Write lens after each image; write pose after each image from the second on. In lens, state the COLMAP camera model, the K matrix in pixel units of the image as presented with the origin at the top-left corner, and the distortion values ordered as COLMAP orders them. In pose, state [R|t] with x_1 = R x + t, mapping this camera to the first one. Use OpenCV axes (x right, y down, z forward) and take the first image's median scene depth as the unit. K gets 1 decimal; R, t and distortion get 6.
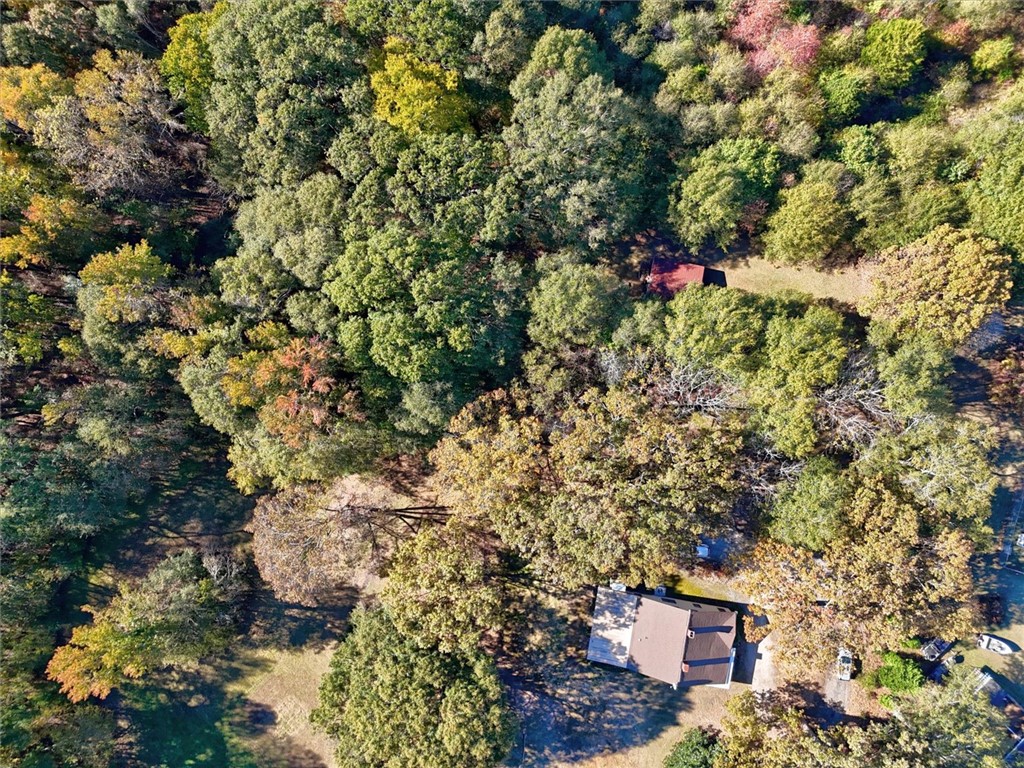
lens RADIAL K [[751.8, 0, 509.2], [0, 751.8, 380.3], [0, 0, 1]] dist [0.062424, -0.051708]
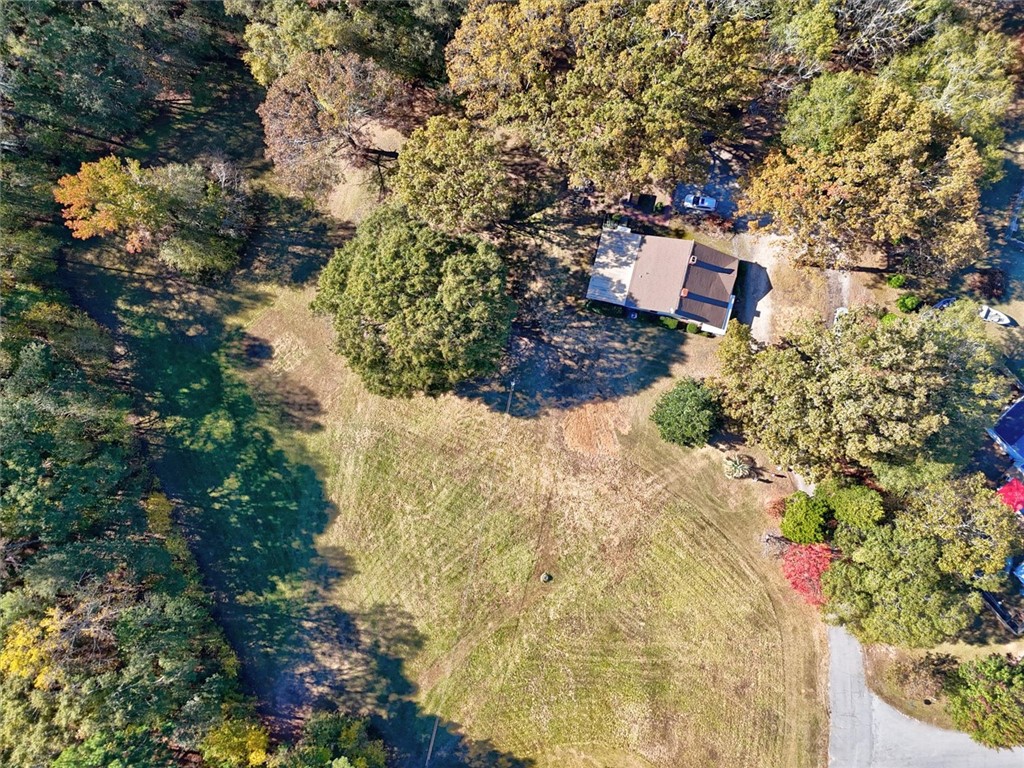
lens RADIAL K [[751.8, 0, 509.2], [0, 751.8, 385.8], [0, 0, 1]] dist [0.062424, -0.051708]
pose [[0.996940, 0.078166, 0.000846, 0.008698], [-0.078169, 0.996934, 0.003603, 0.473404], [-0.000562, -0.003658, 0.999993, -0.001236]]
